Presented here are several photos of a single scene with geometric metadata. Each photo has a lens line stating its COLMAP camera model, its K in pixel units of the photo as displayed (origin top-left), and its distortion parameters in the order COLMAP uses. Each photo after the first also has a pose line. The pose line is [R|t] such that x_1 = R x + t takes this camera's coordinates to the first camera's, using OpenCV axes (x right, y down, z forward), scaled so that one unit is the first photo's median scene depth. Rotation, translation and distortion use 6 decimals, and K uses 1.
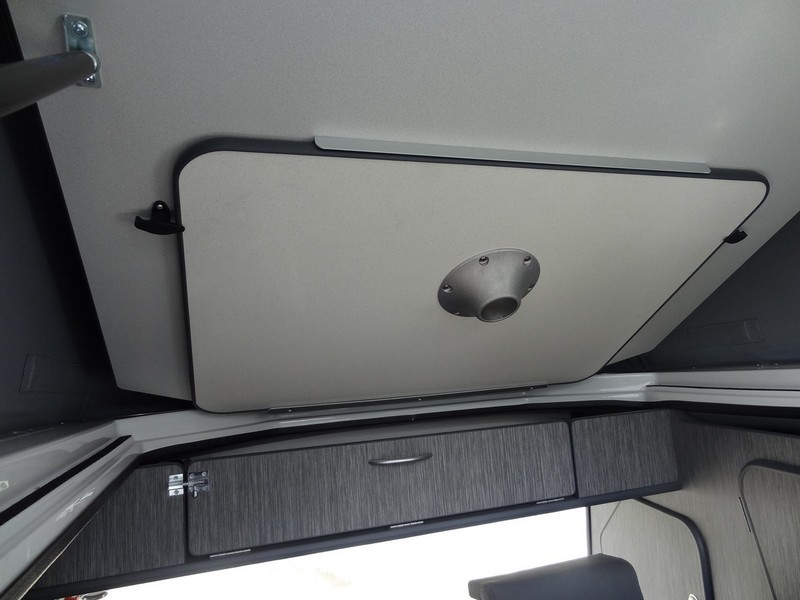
lens RADIAL K [[560.2, 0, 394.7], [0, 560.2, 299.5], [0, 0, 1]] dist [-0.000951, 0.010023]
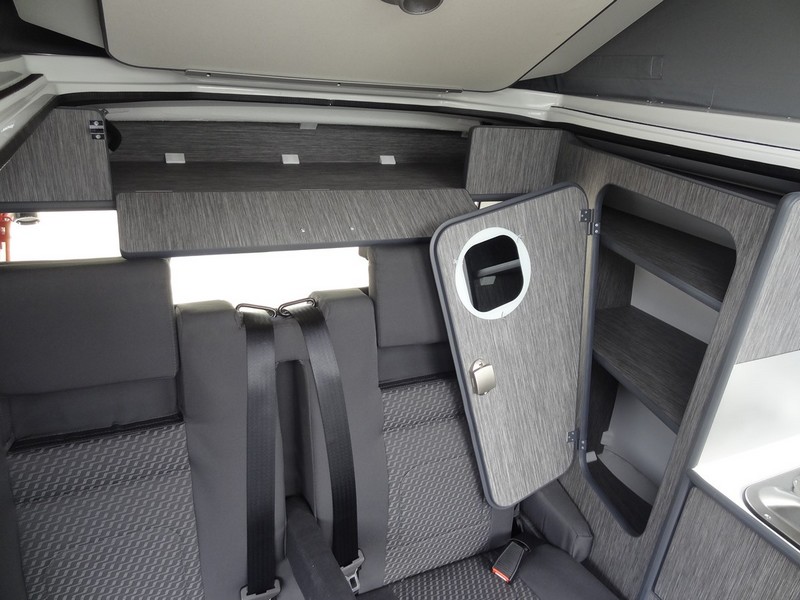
lens RADIAL K [[560.2, 0, 404.8], [0, 560.2, 305.2], [0, 0, 1]] dist [-0.000951, 0.010023]
pose [[0.981202, 0.094834, 0.168073, 0.029066], [-0.167899, 0.848876, 0.501218, -0.015749], [-0.095141, -0.520016, 0.848841, -0.105193]]
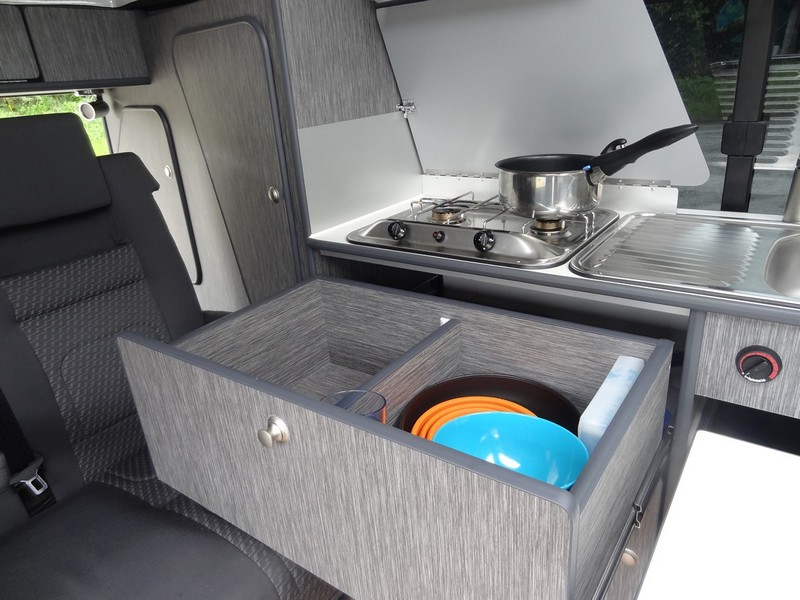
lens RADIAL K [[560.2, 0, 401.6], [0, 560.2, 301.4], [0, 0, 1]] dist [-0.000951, 0.010023]
pose [[0.808136, -0.211926, 0.549549, 0.191068], [-0.061432, 0.897610, 0.436488, 0.209336], [-0.585784, -0.386502, 0.712372, -0.387927]]
